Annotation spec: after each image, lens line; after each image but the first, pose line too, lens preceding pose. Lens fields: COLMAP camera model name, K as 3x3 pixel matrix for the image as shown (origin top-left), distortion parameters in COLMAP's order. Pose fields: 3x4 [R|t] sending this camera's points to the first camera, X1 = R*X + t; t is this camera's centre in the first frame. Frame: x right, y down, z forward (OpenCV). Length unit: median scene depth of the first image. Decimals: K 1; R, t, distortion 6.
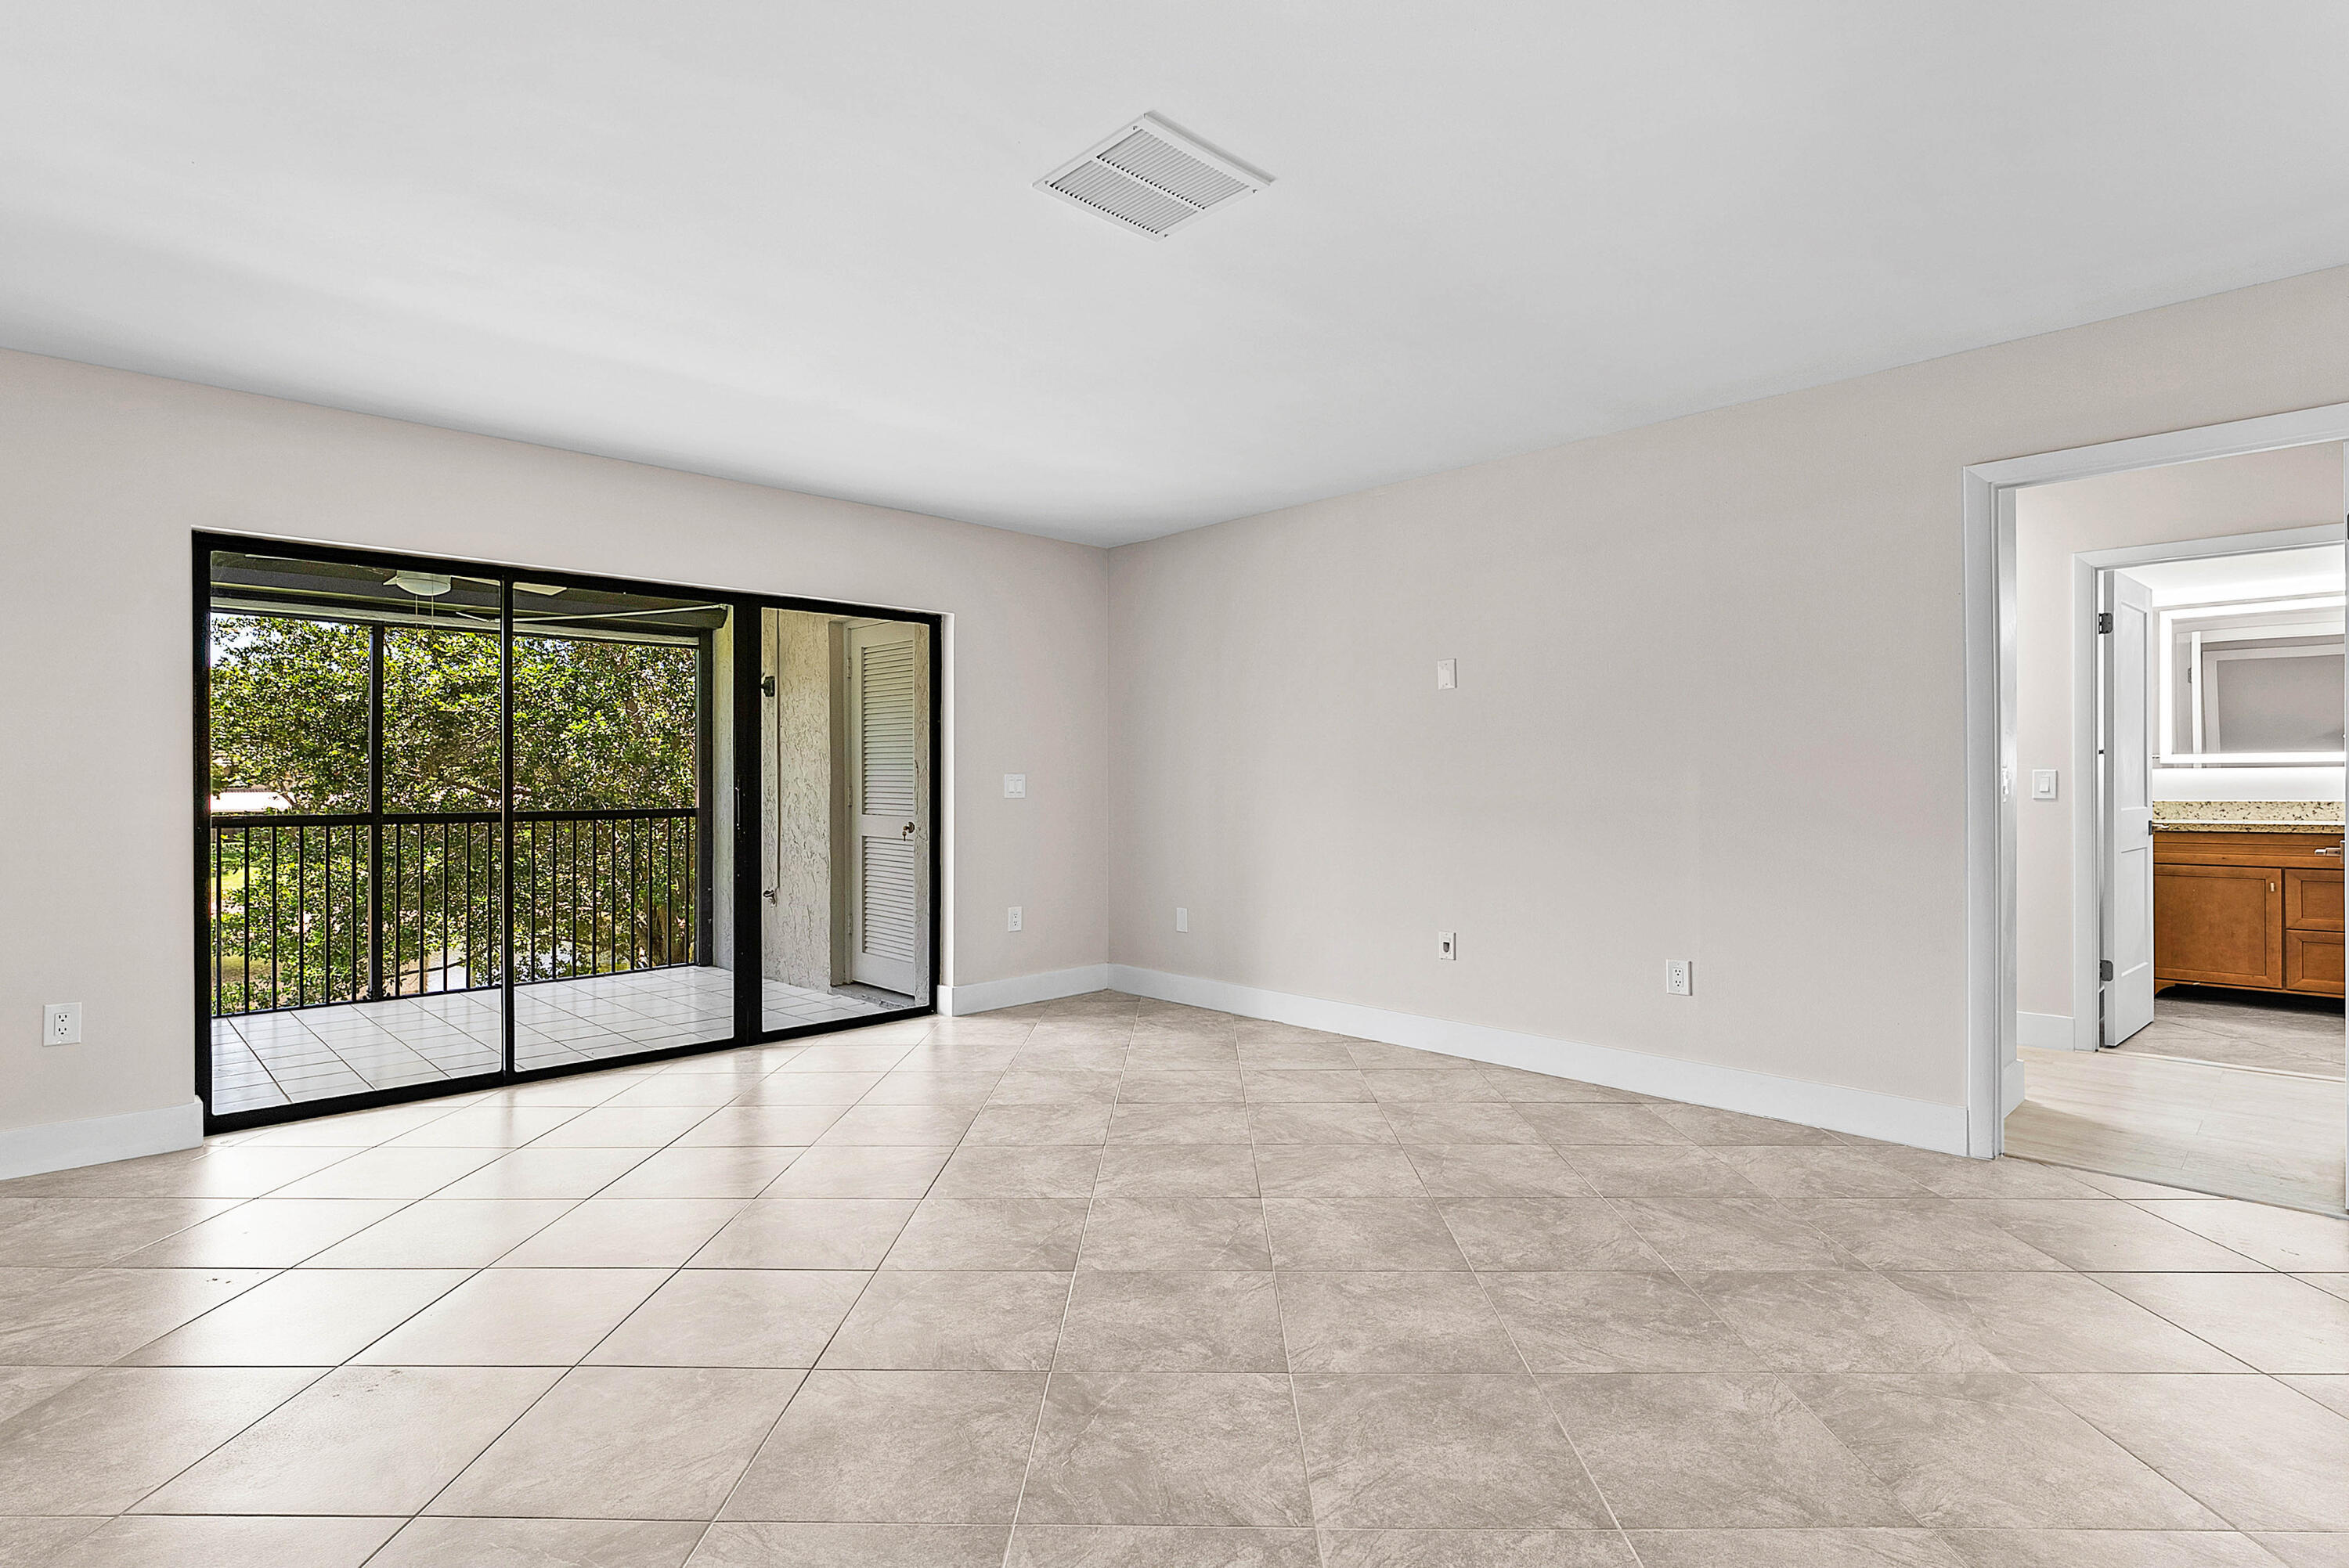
lens RADIAL K [[1136.0, 0, 1173.5], [0, 1136.0, 798.7], [0, 0, 1]] dist [-0.000685, -0.001302]
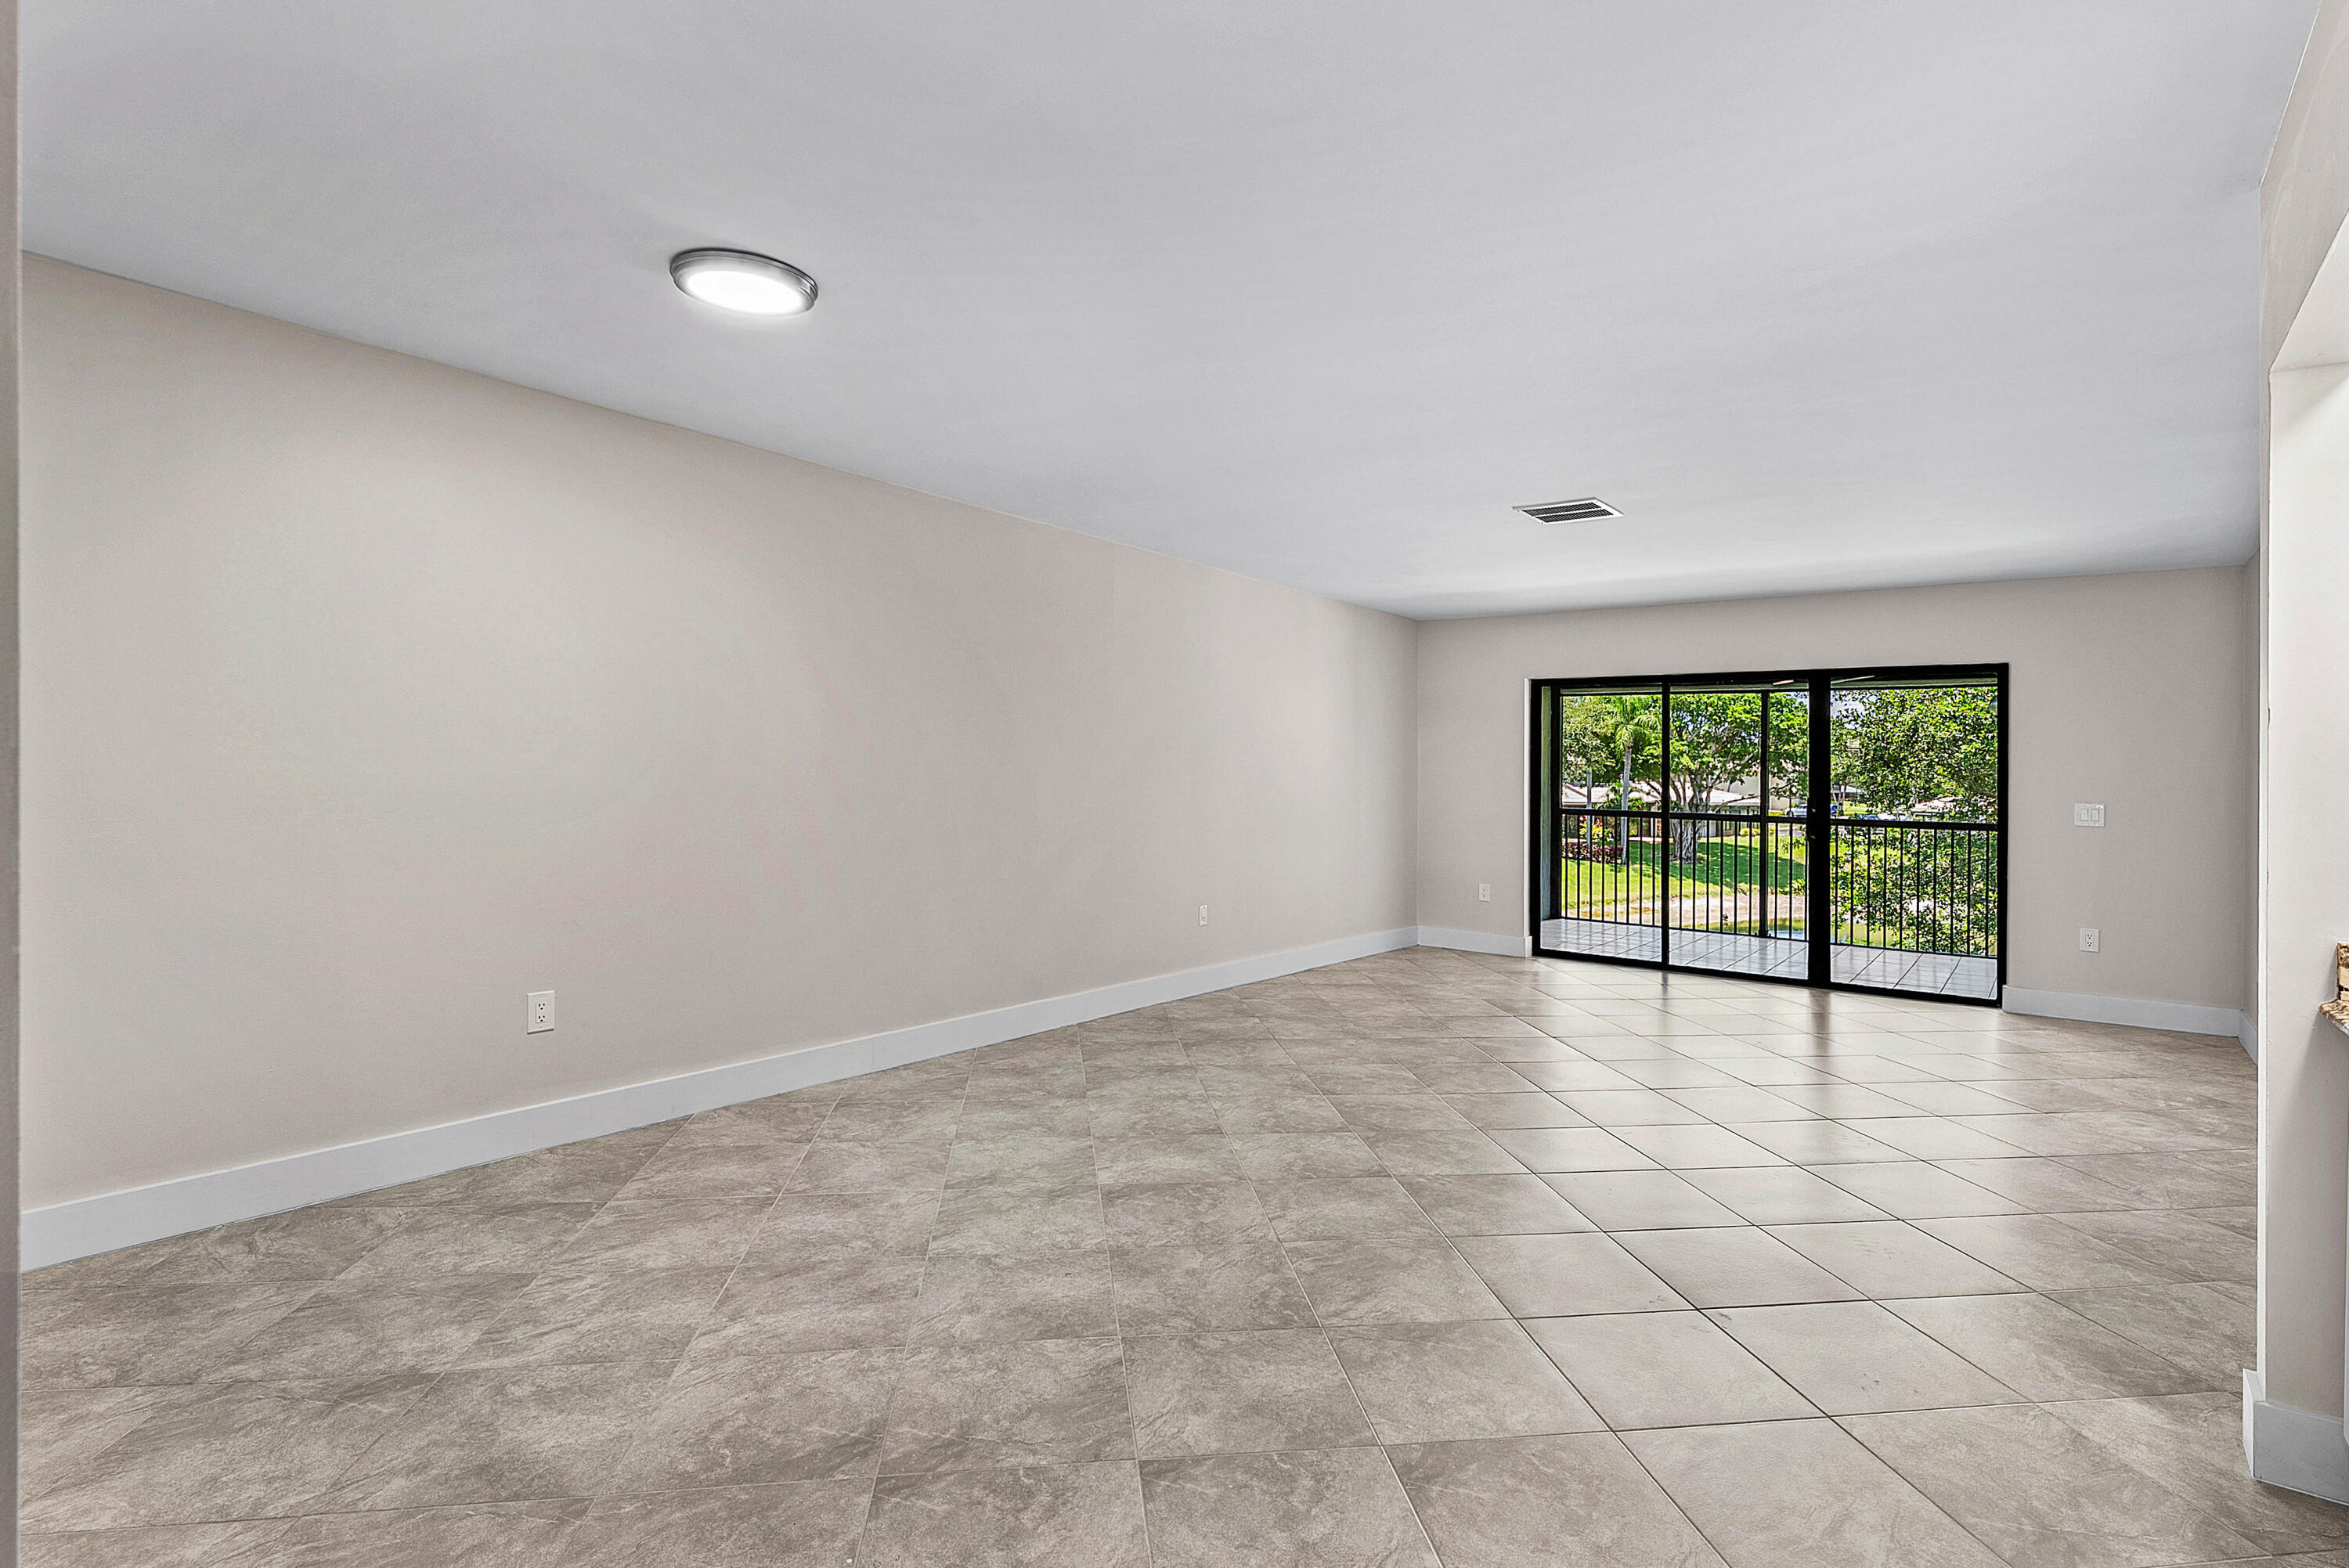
lens RADIAL K [[1136.0, 0, 1186.2], [0, 1136.0, 763.9], [0, 0, 1]] dist [-0.000685, -0.001302]
pose [[0.160799, 0.000226, -0.986987, 1.046273], [-0.032903, 0.999445, -0.005132, -0.035360], [0.986439, 0.033300, 0.160717, -0.025631]]
